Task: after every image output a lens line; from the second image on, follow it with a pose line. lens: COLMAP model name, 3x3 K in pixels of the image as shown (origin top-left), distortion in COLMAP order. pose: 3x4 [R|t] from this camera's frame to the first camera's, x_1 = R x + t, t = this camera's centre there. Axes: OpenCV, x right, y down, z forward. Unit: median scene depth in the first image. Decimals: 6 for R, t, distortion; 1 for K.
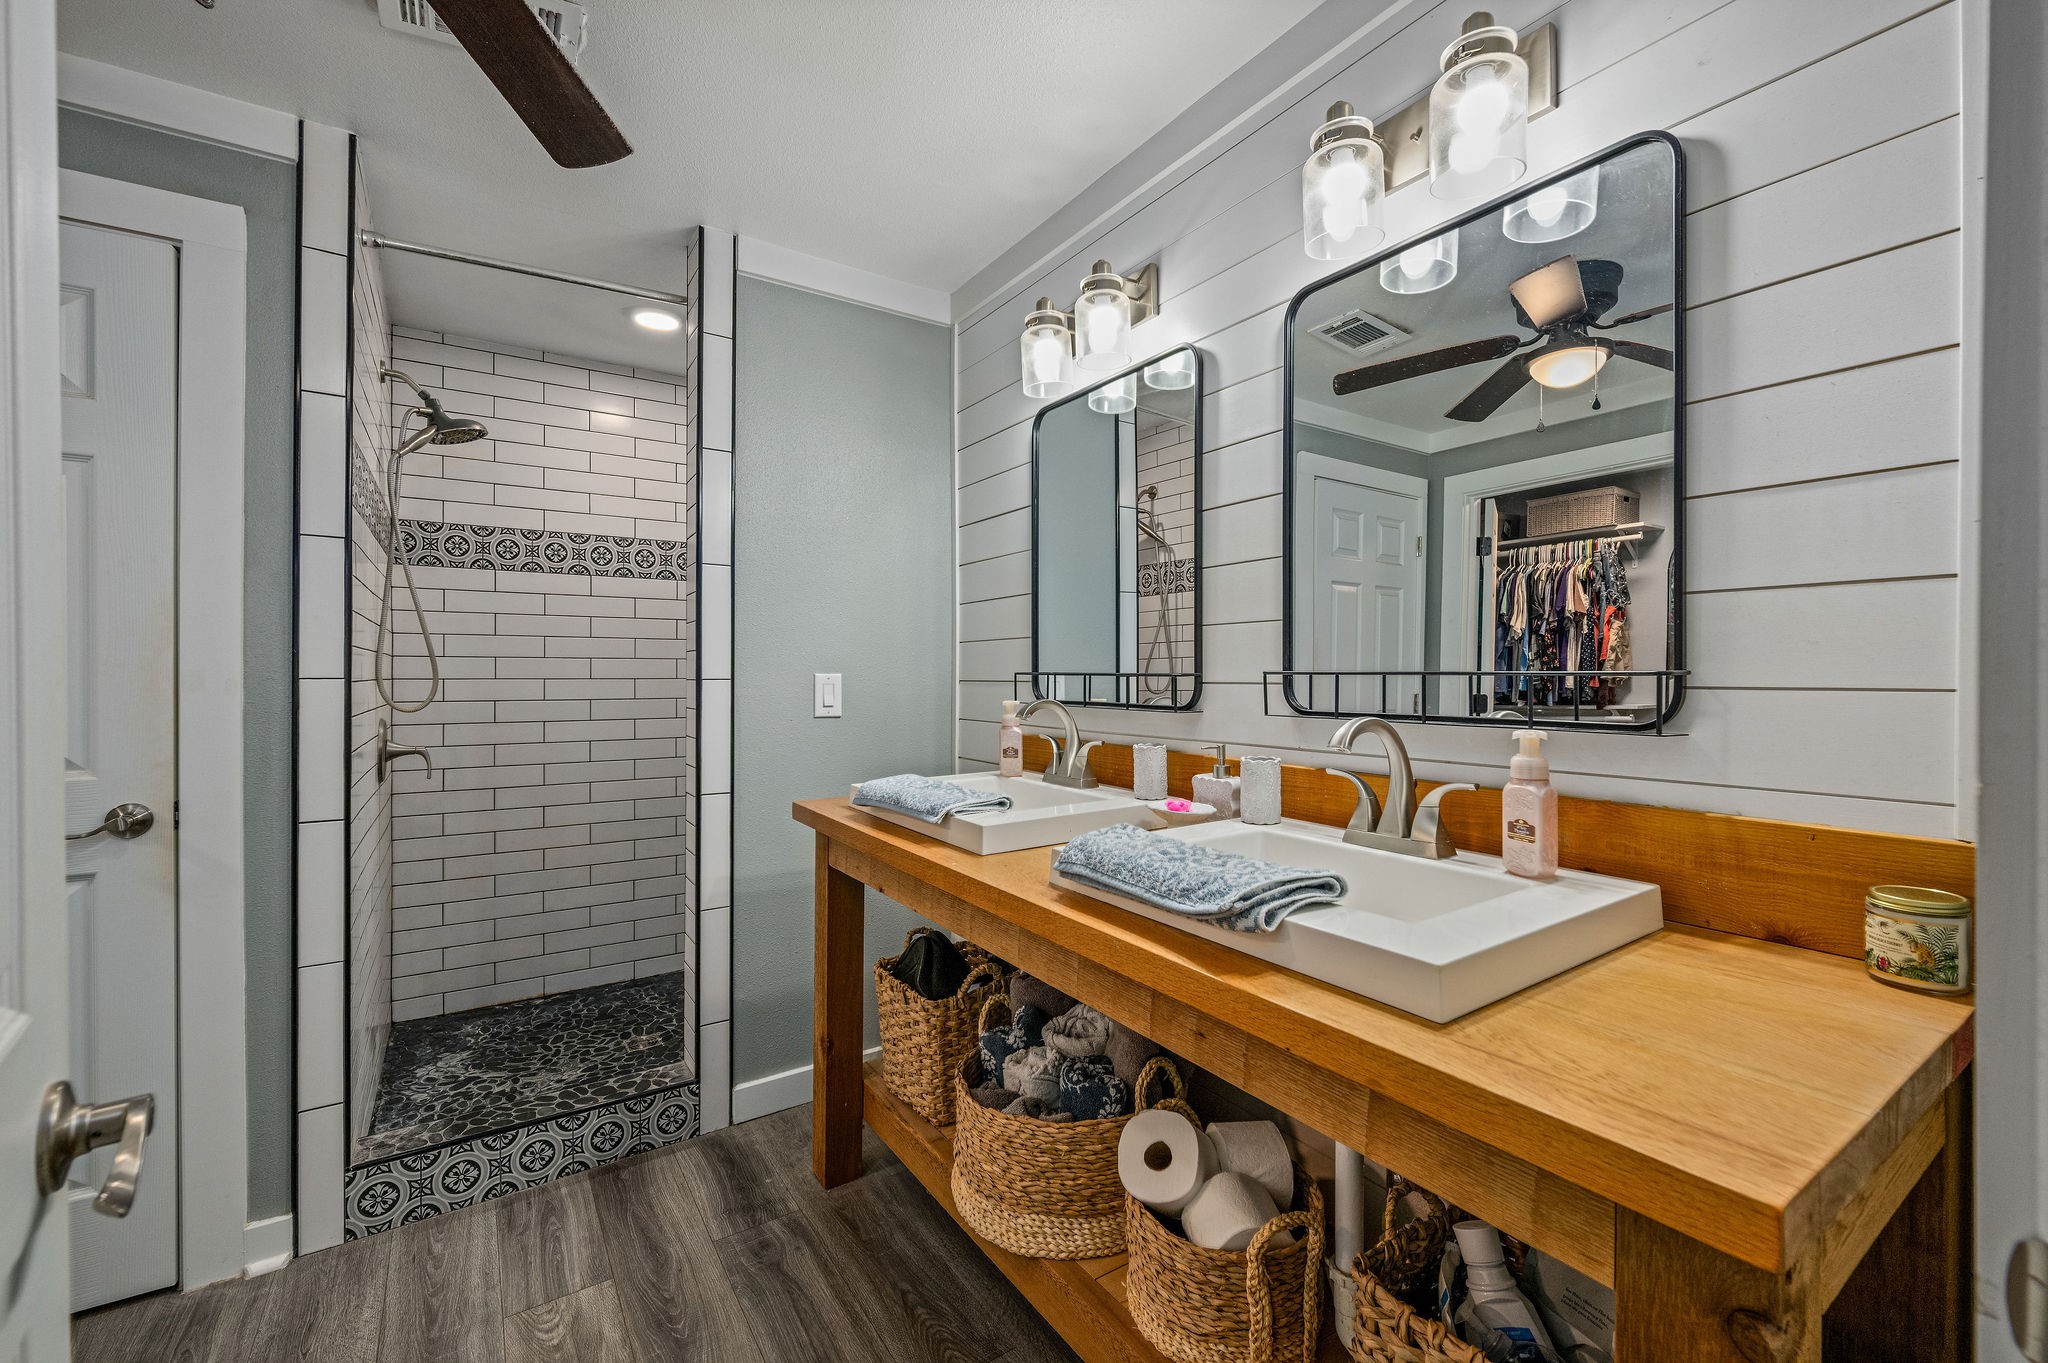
lens RADIAL K [[846.1, 0, 1033.1], [0, 846.1, 673.0], [0, 0, 1]] dist [0.012396, -0.000025]
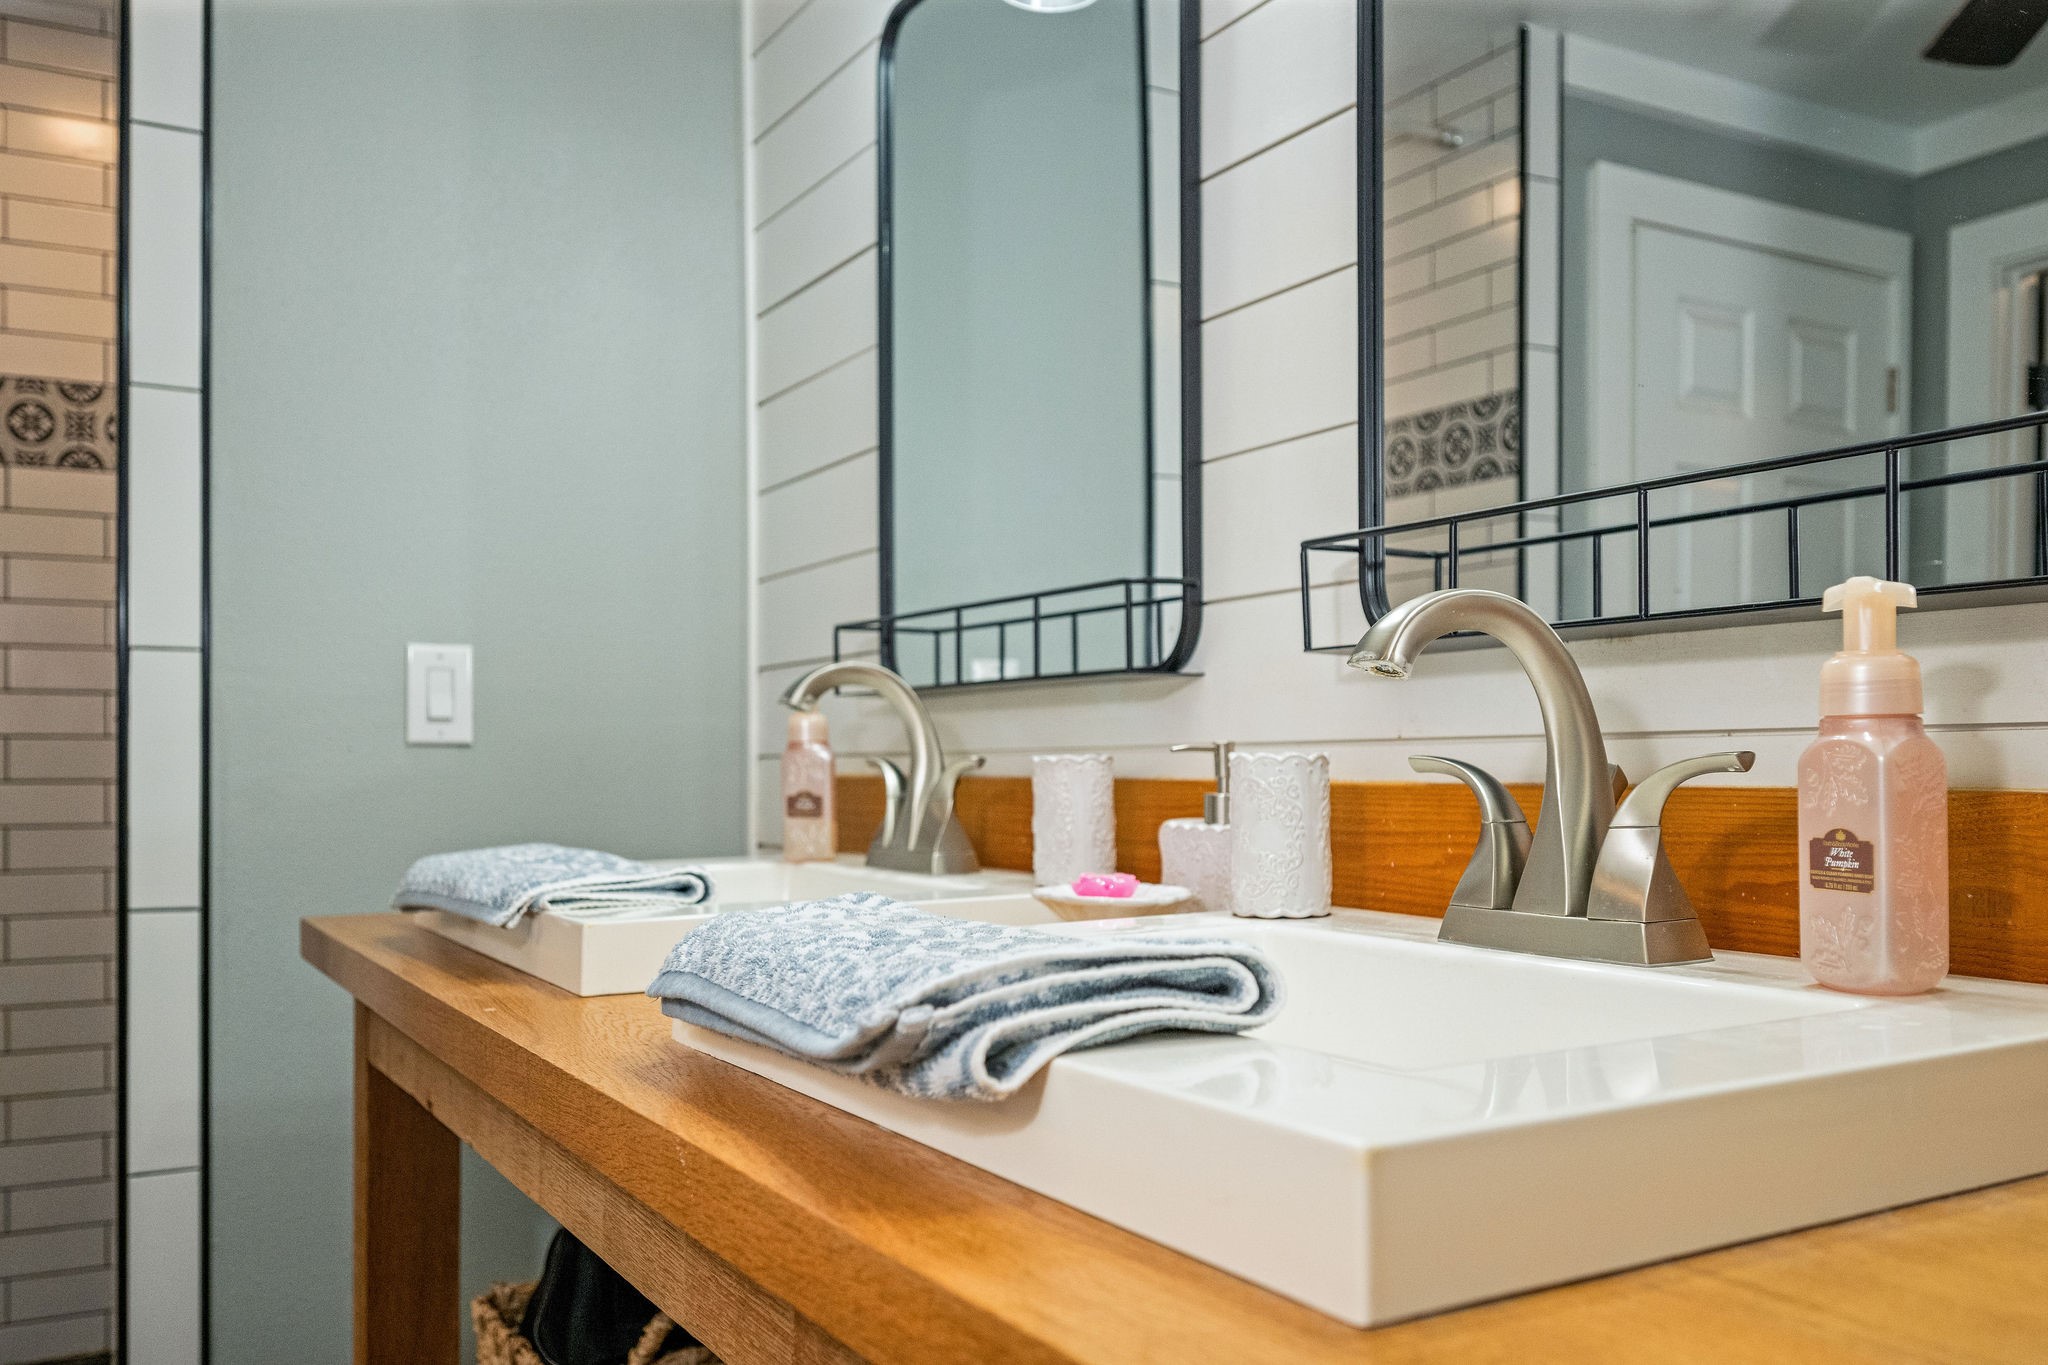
lens RADIAL K [[1784.4, 0, 1024.0], [0, 1784.4, 682.5], [0, 0, 1]] dist [0.004279, -0.004150]
pose [[0.996671, -0.009308, -0.080993, 0.159280], [0.005396, 0.998814, -0.048386, 0.078501], [0.081347, 0.047788, 0.995540, 0.120756]]
